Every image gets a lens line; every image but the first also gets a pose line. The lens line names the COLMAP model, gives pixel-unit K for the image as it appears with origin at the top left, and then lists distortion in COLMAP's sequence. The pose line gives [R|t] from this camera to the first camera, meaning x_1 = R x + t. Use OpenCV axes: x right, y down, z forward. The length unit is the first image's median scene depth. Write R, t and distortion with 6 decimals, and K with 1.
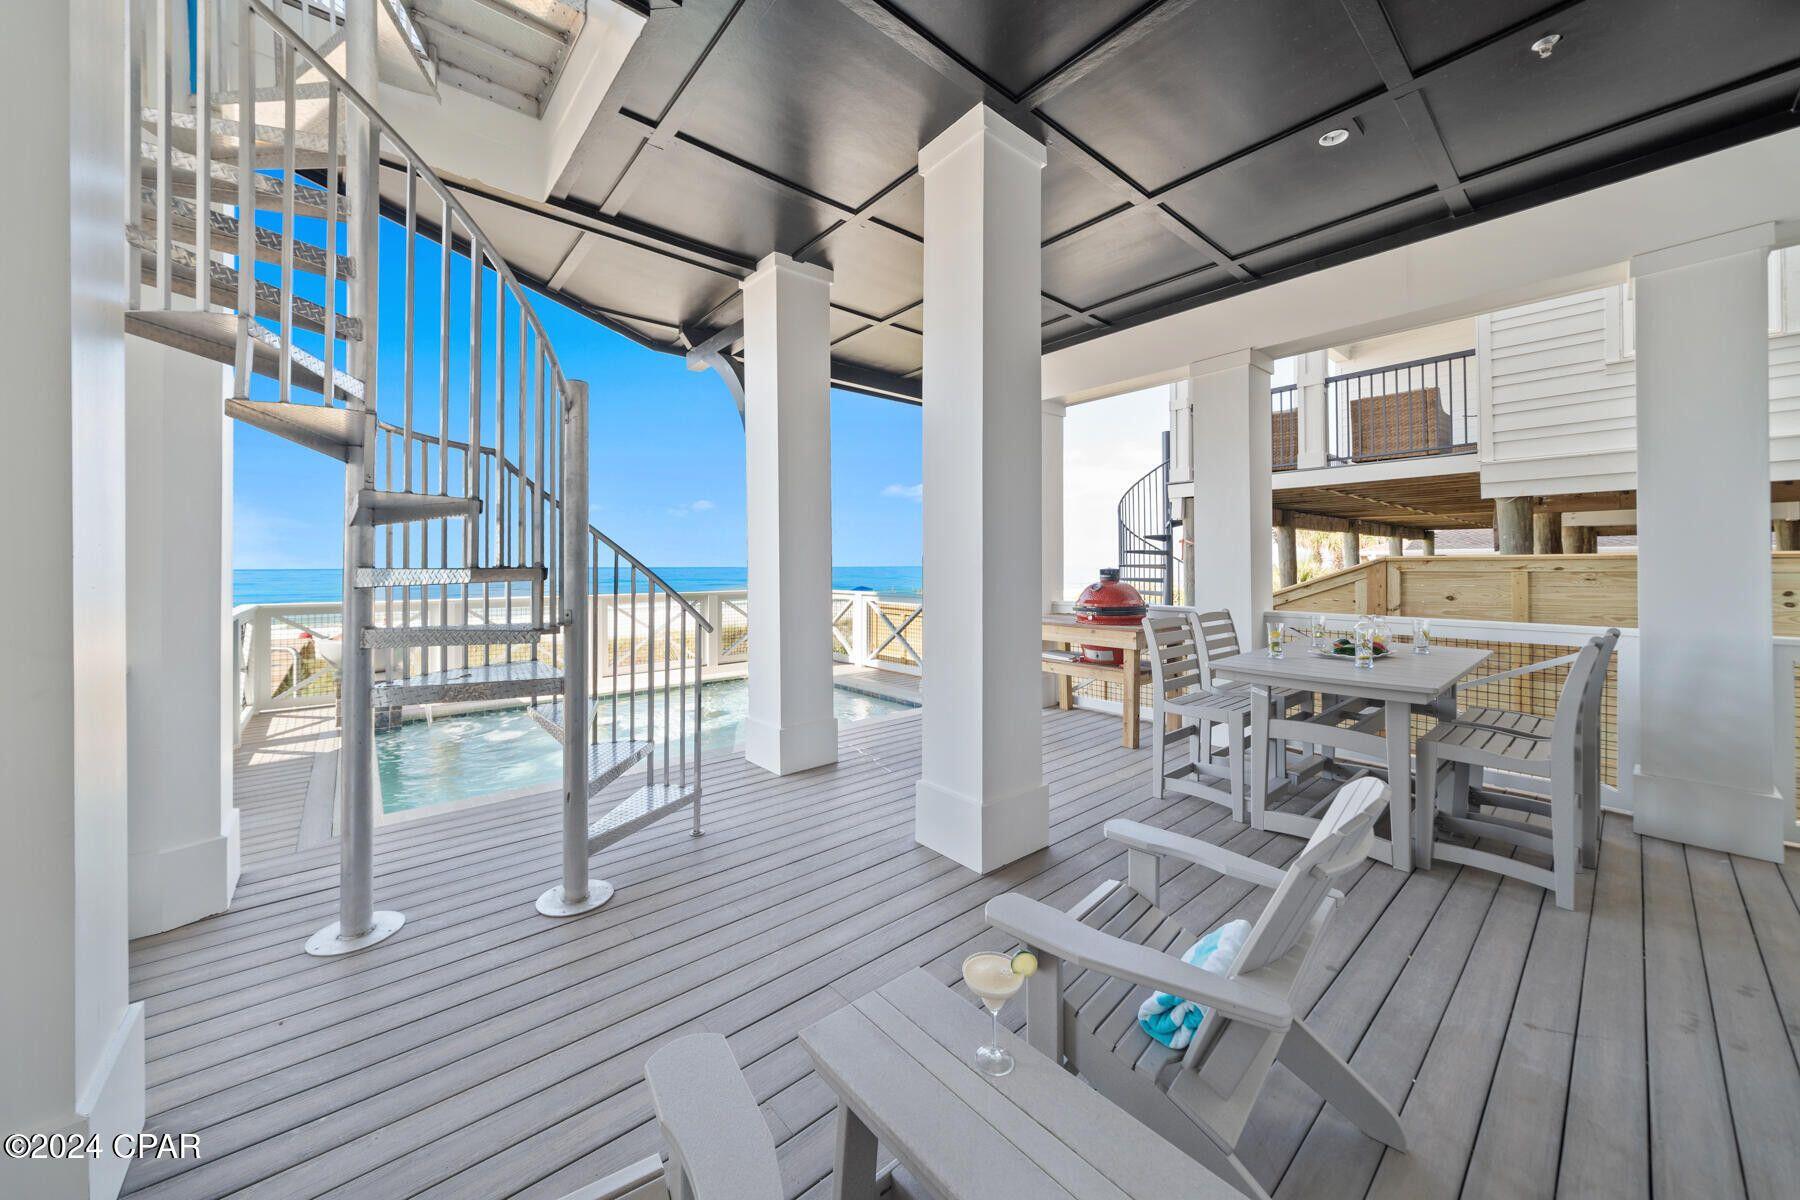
lens RADIAL K [[632.5, 0, 896.6], [0, 632.5, 566.1], [0, 0, 1]] dist [-0.008046, 0.000521]
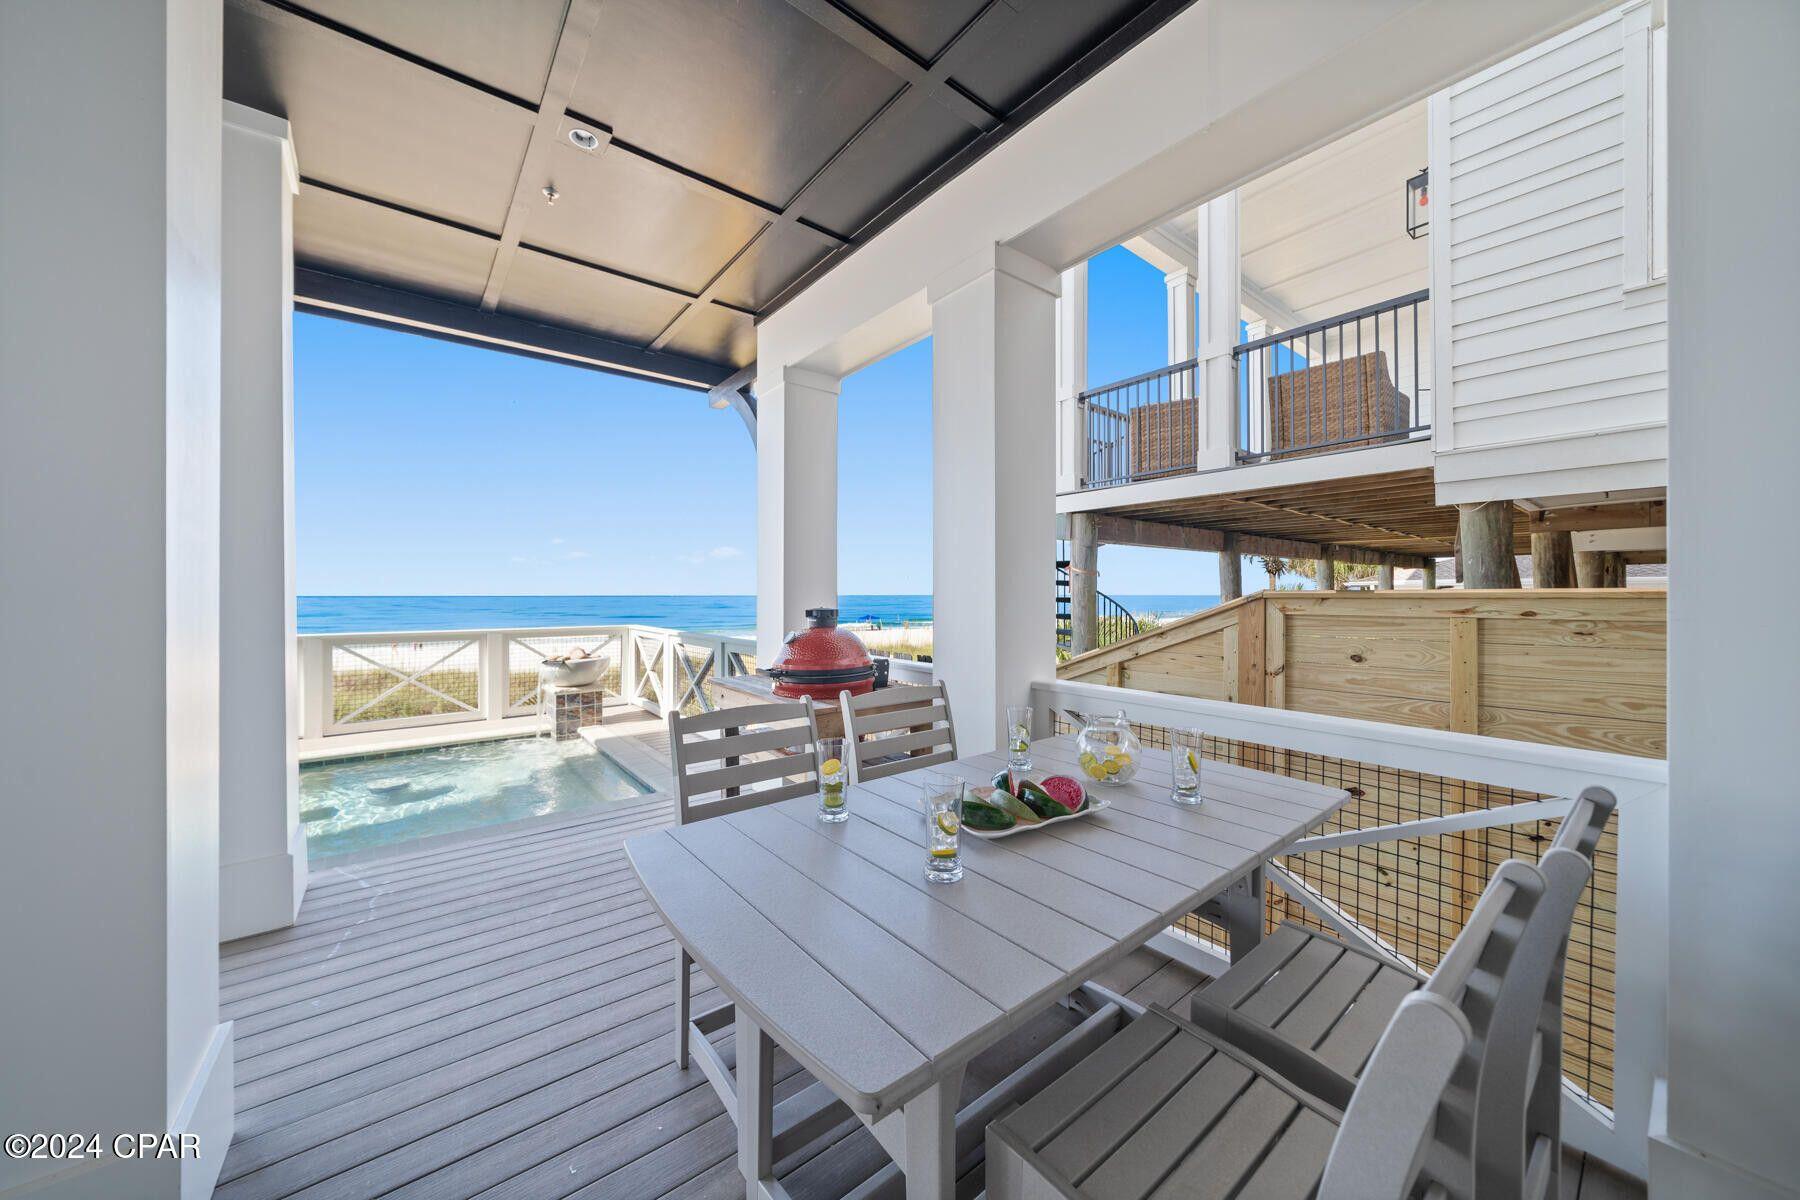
lens RADIAL K [[632.5, 0, 899.1], [0, 632.5, 591.8], [0, 0, 1]] dist [-0.008046, 0.000521]
pose [[0.999622, 0.004373, -0.027157, 0.367855], [-0.004517, 0.999976, -0.005258, -0.007907], [0.027133, 0.005379, 0.999617, 0.303330]]
